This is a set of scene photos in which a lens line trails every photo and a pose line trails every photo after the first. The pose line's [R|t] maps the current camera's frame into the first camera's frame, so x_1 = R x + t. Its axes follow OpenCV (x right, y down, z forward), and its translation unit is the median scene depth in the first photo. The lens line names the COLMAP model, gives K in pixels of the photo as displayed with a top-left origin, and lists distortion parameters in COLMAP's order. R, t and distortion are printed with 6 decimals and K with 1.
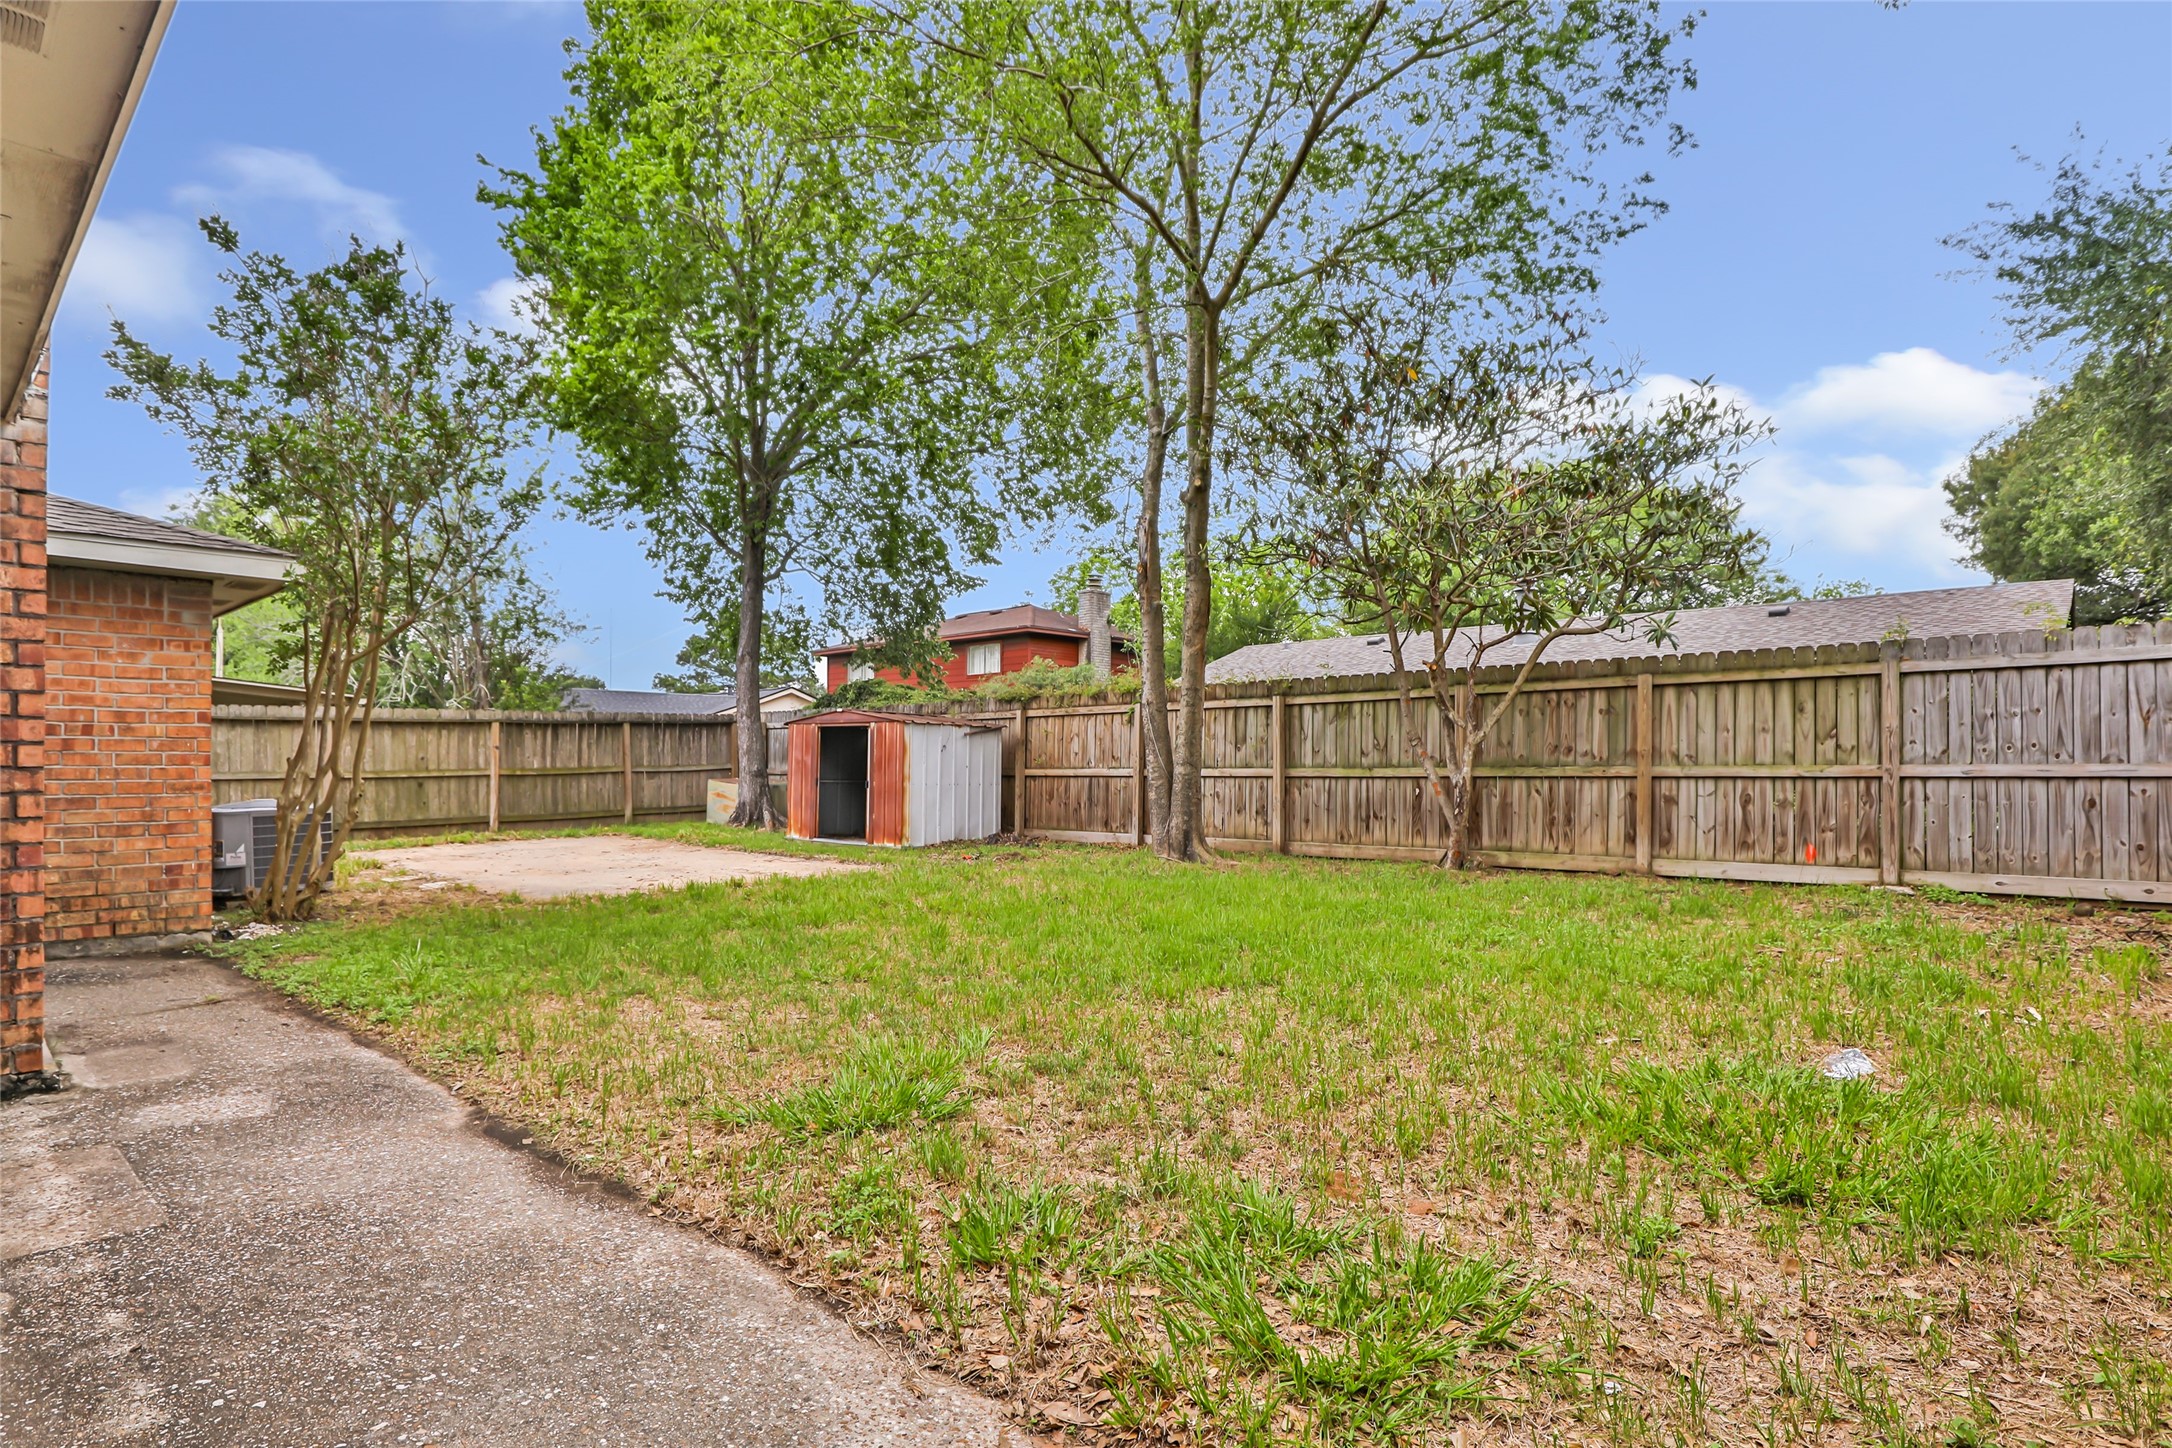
lens RADIAL K [[1039.2, 0, 1086.2], [0, 1039.2, 745.8], [0, 0, 1]] dist [0.006541, 0.001605]
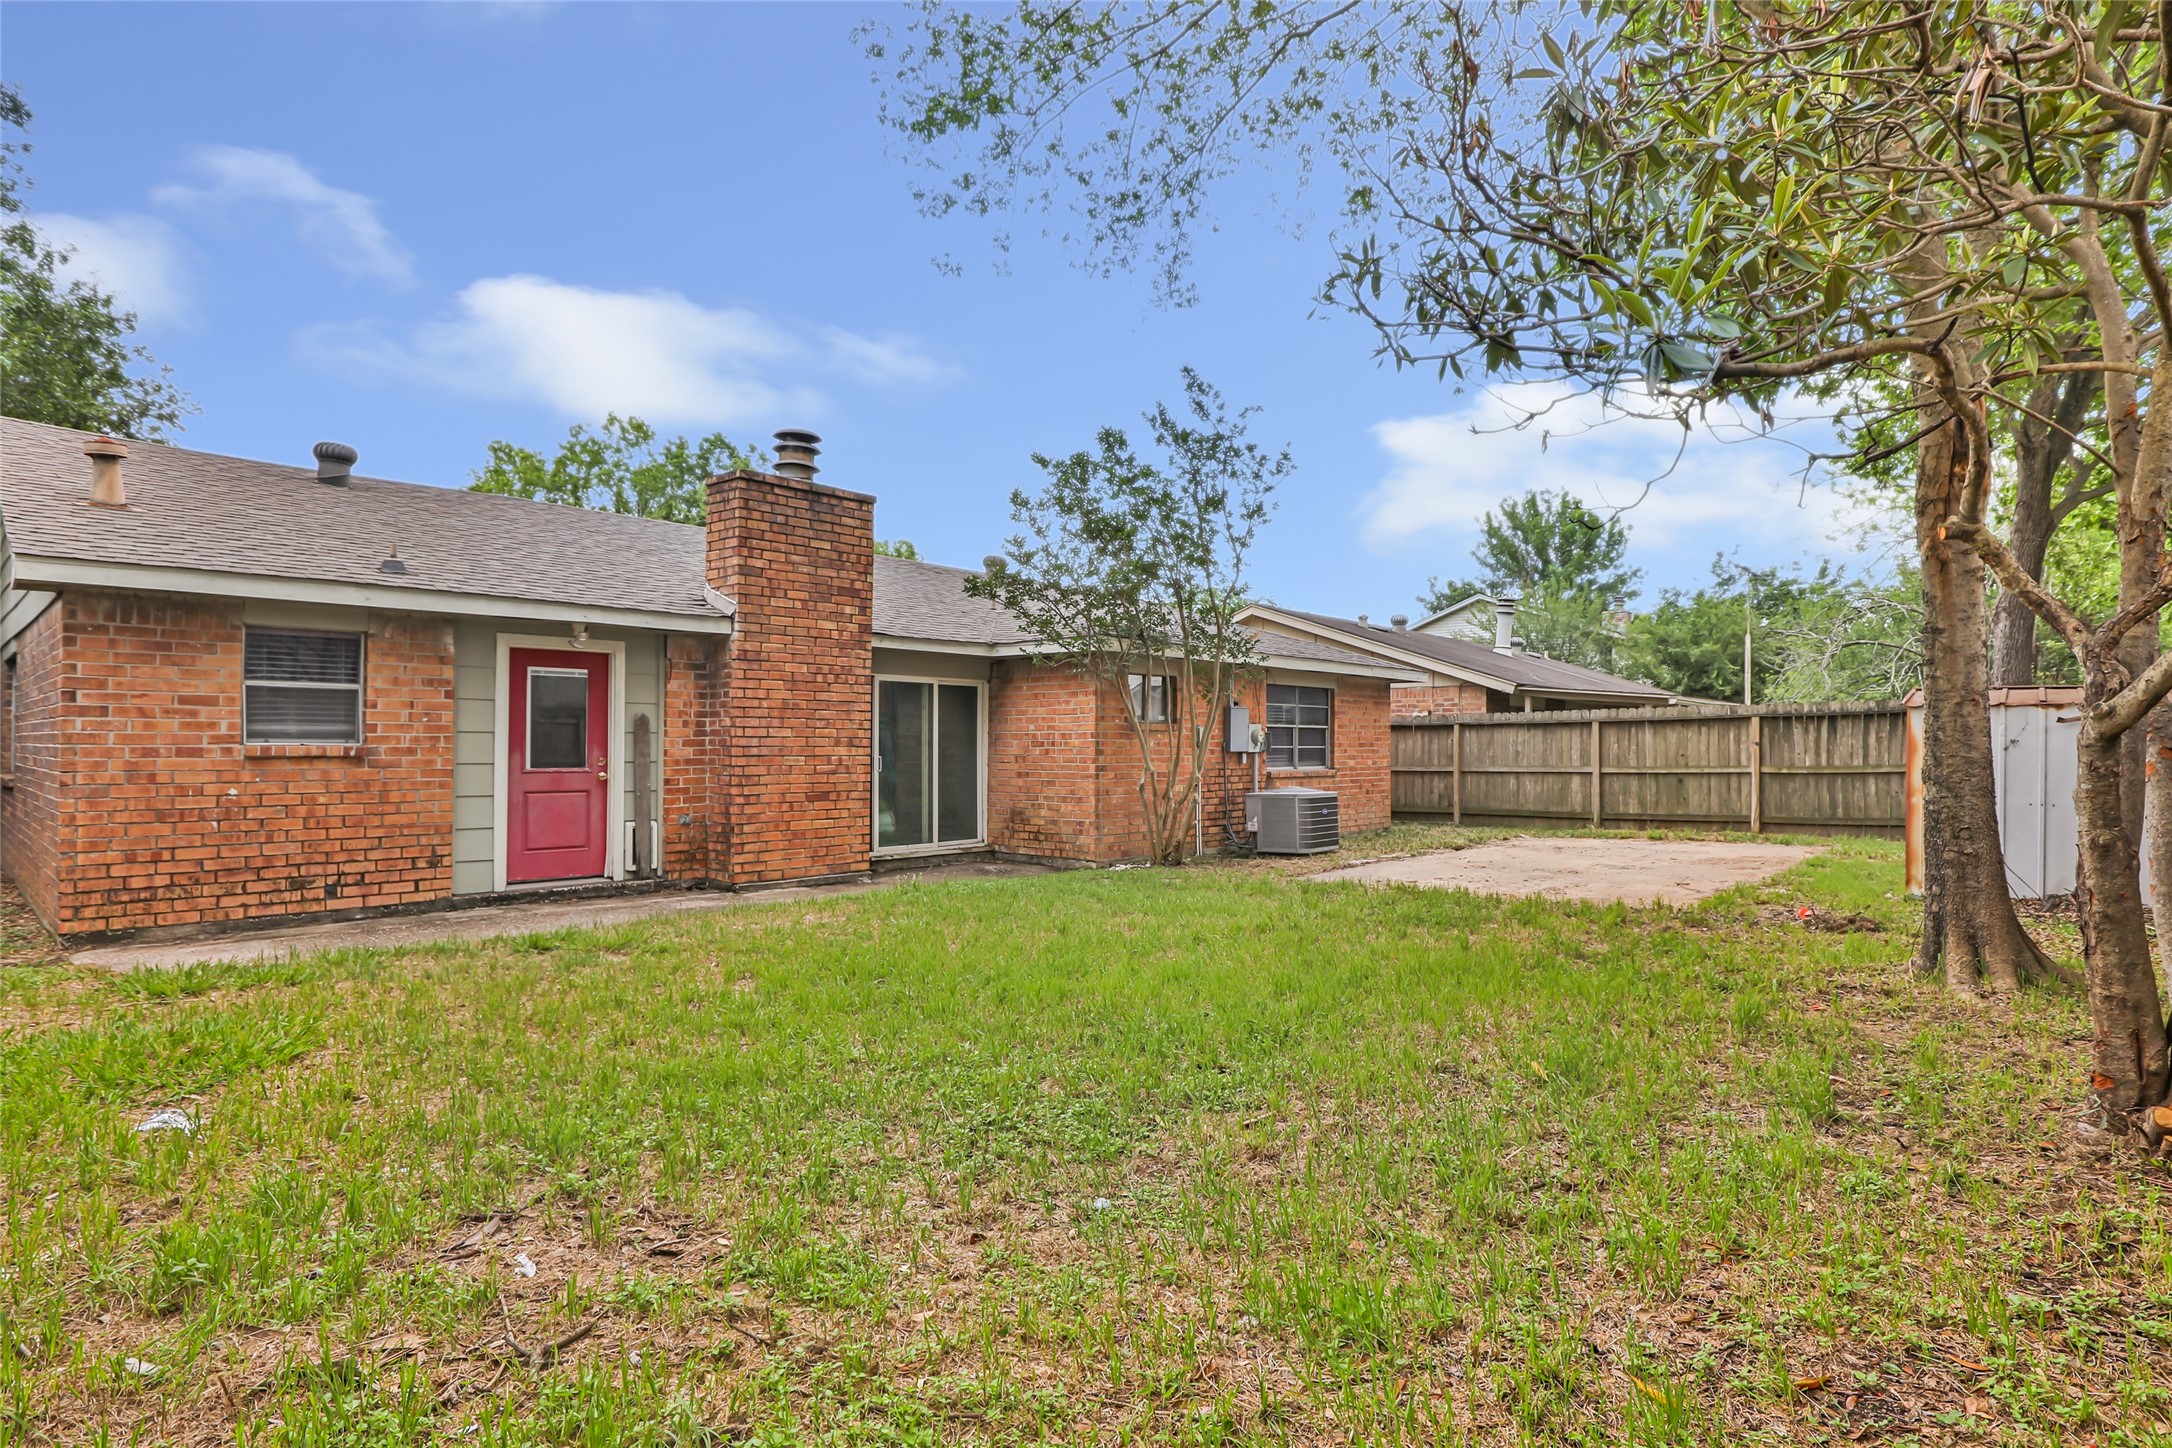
lens RADIAL K [[1039.2, 0, 1086.1], [0, 1039.2, 736.5], [0, 0, 1]] dist [0.006541, 0.001605]
pose [[0.146680, -0.014532, -0.989077, 0.290631], [0.013128, 0.999833, -0.012743, -0.001190], [0.989097, -0.011116, 0.146847, 0.262726]]
